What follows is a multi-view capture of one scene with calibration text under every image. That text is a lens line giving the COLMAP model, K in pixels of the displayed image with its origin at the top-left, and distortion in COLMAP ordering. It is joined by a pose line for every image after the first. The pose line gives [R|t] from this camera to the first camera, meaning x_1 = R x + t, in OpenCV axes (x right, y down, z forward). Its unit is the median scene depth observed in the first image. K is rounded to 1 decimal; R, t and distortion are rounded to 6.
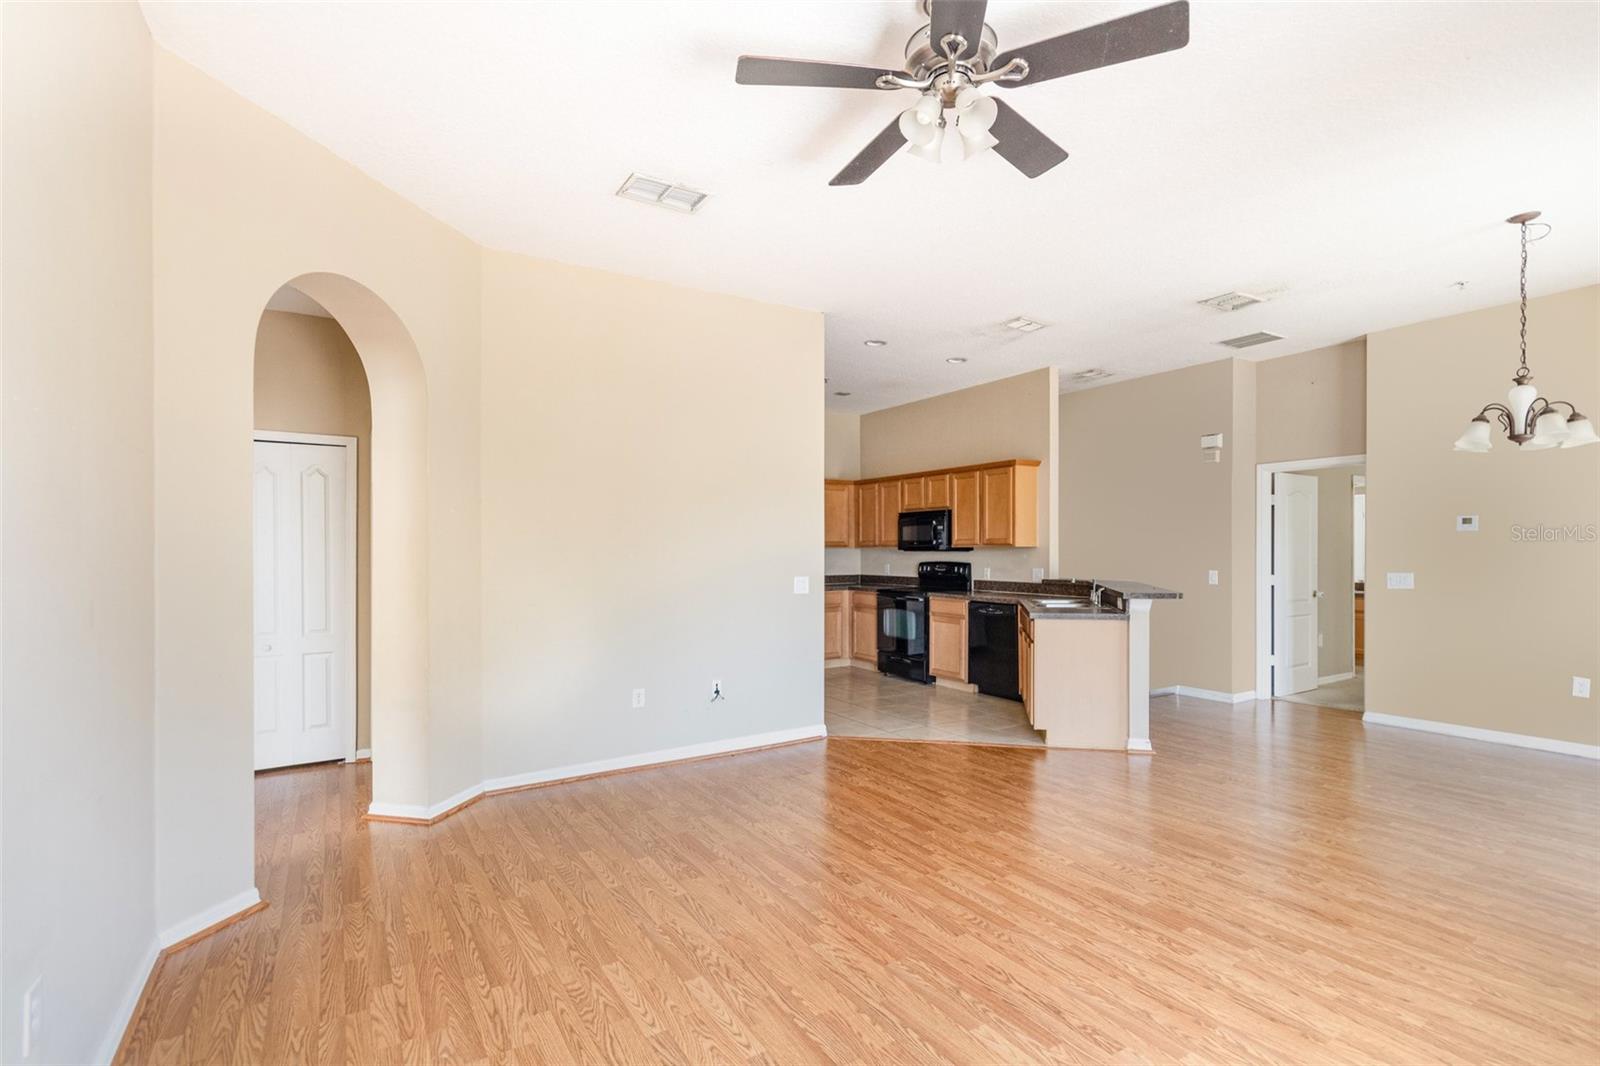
lens RADIAL K [[747.4, 0, 817.3], [0, 747.4, 547.9], [0, 0, 1]] dist [0.002363, 0.000493]
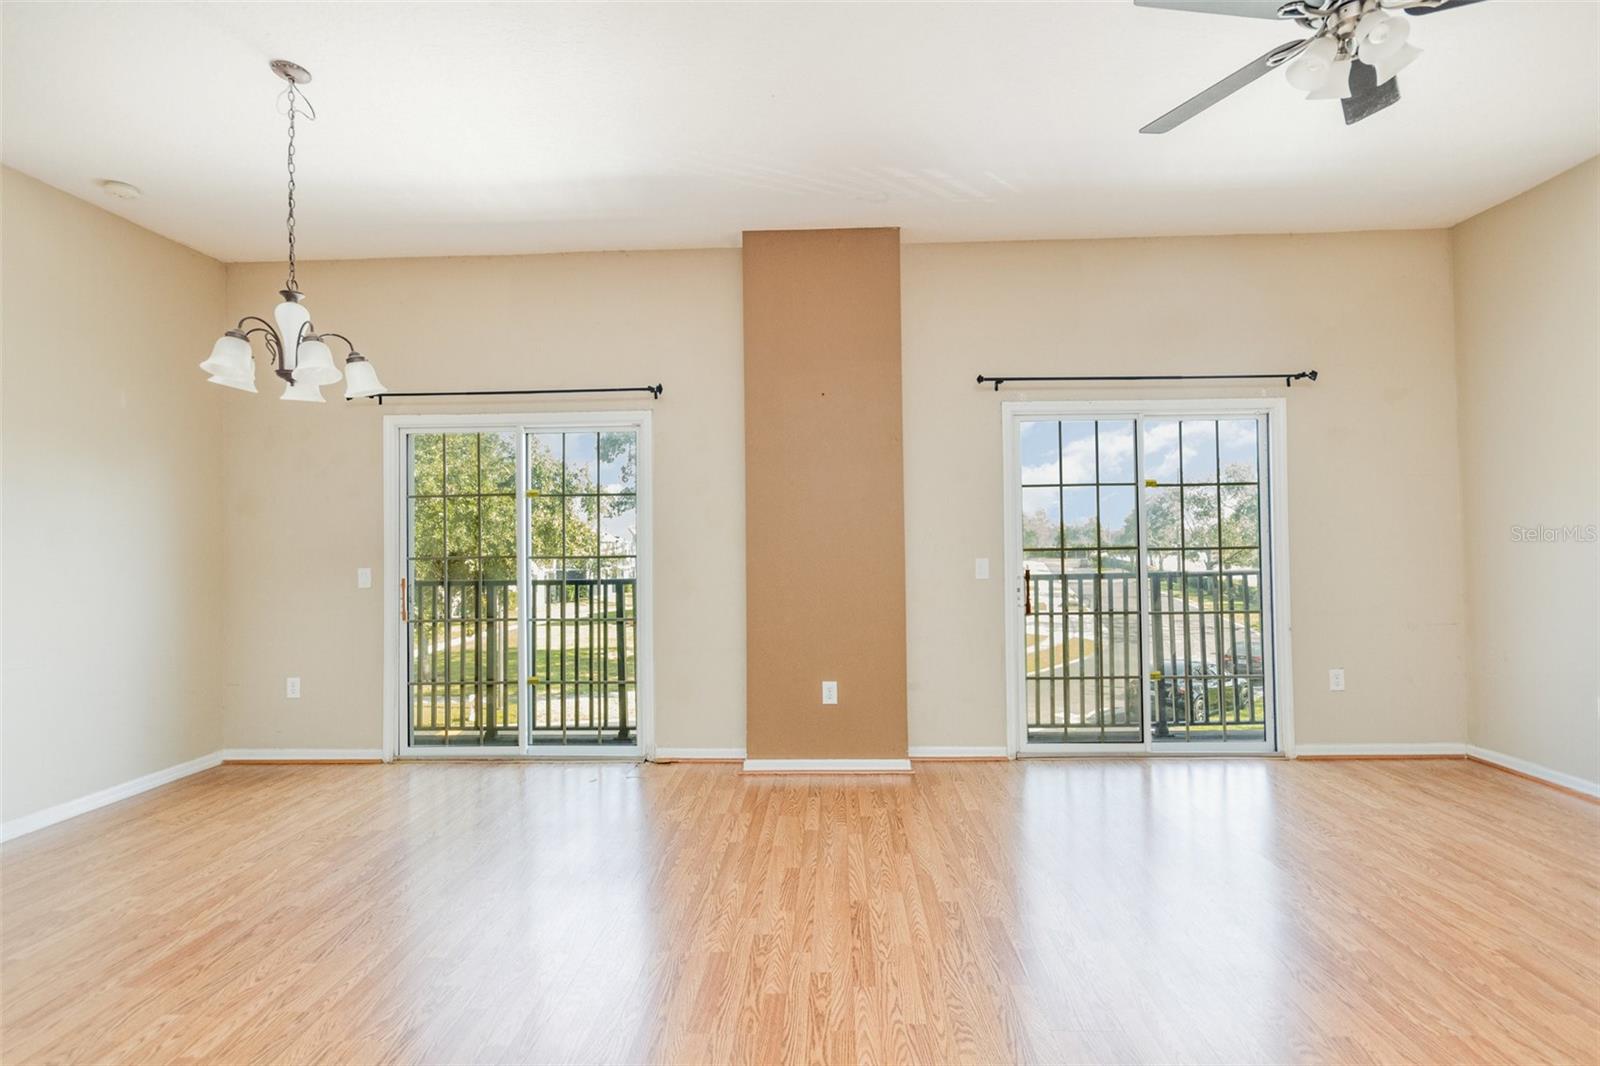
lens RADIAL K [[743.1, 0, 805.0], [0, 743.1, 531.7], [0, 0, 1]] dist [0.001727, 0.000382]
pose [[-0.816949, 0.022856, 0.576257, 0.173056], [0.013628, 0.999700, -0.020331, 0.029098], [-0.576549, -0.008756, -0.817016, 1.746845]]
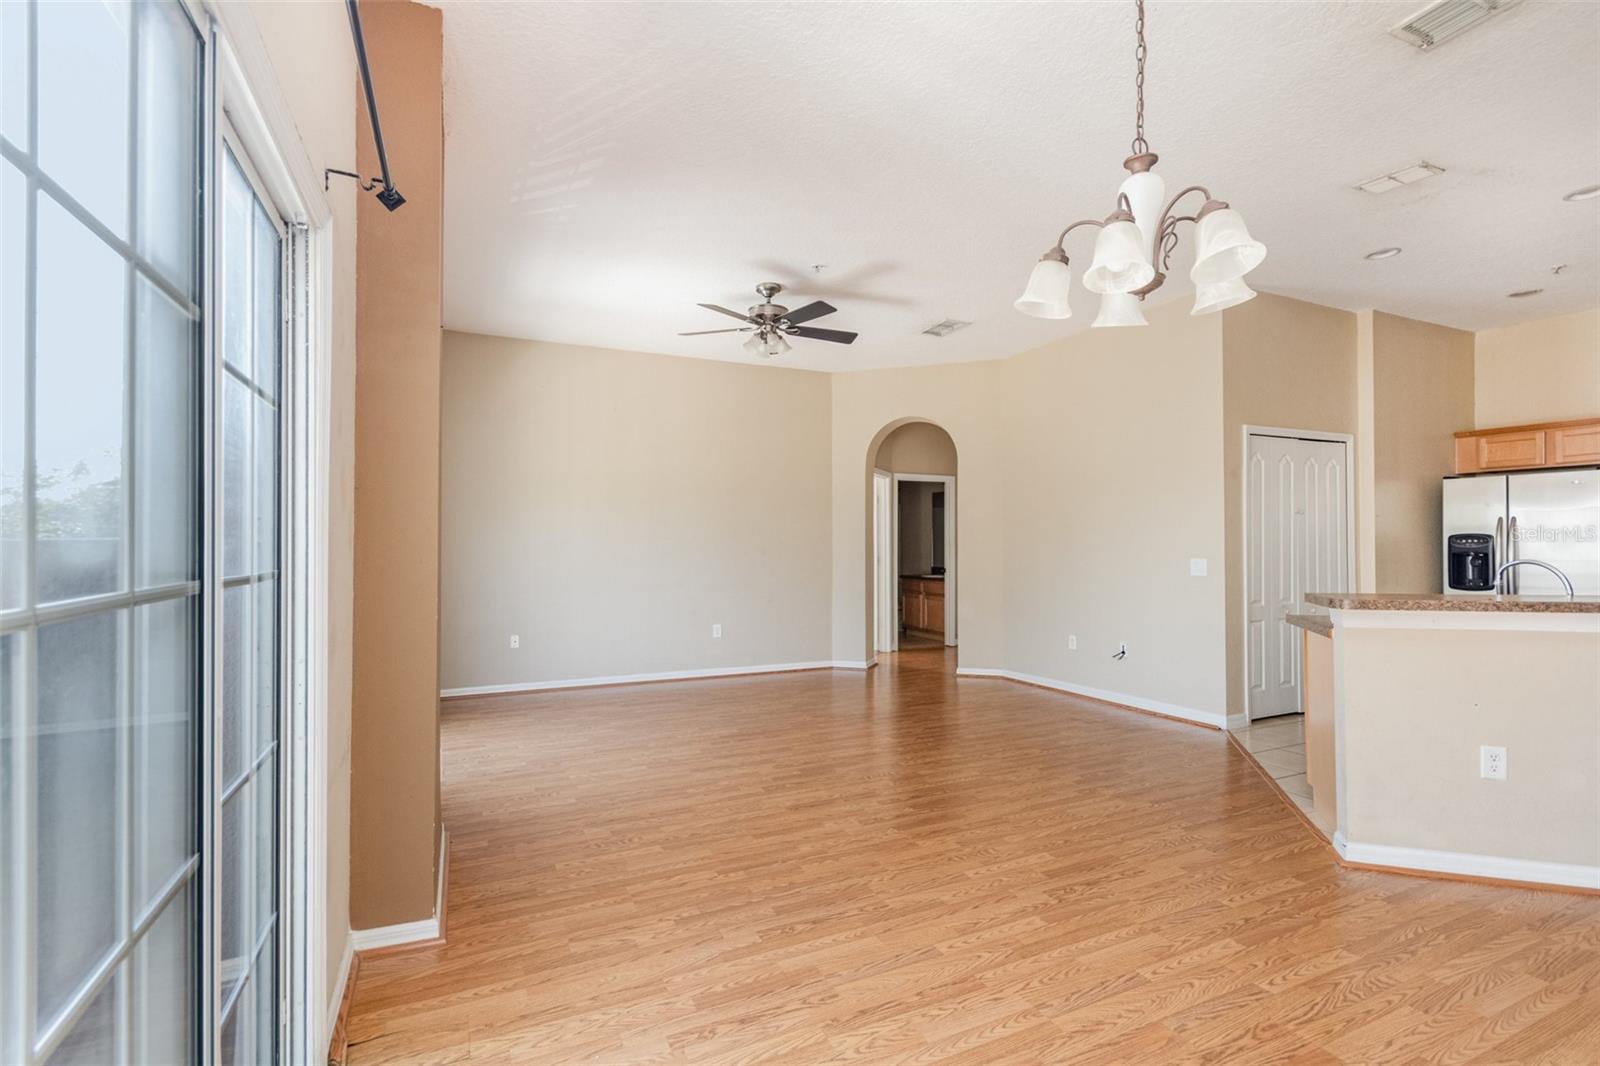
lens RADIAL K [[747.4, 0, 817.3], [0, 747.4, 547.9], [0, 0, 1]] dist [0.002363, 0.000493]
pose [[-0.116421, 0.007666, -0.993170, 1.919700], [0.003627, 0.999967, 0.007293, 0.023049], [0.993193, -0.002754, -0.116445, 1.140899]]
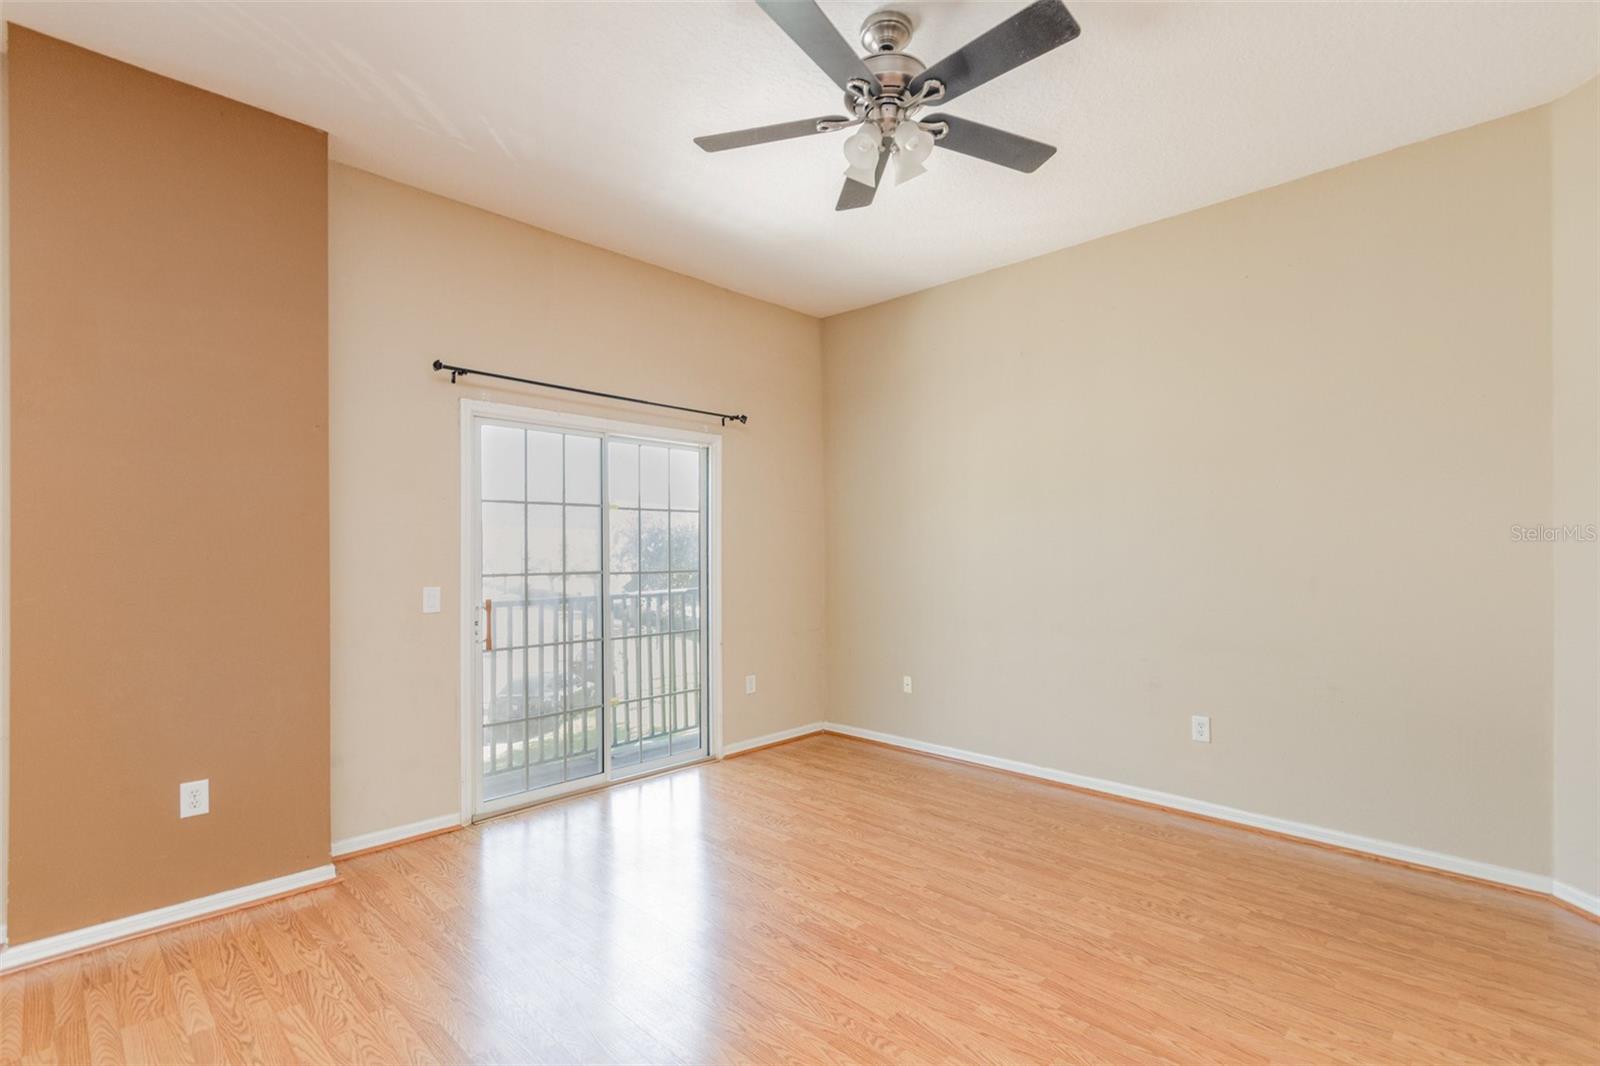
lens RADIAL K [[748.4, 0, 807.3], [0, 748.4, 549.6], [0, 0, 1]] dist [0.001095, 0.000454]
pose [[-0.974627, 0.006379, -0.223745, 0.428116], [0.007535, 0.999962, -0.004316, 0.005751], [0.223709, -0.005892, -0.974638, 1.641934]]
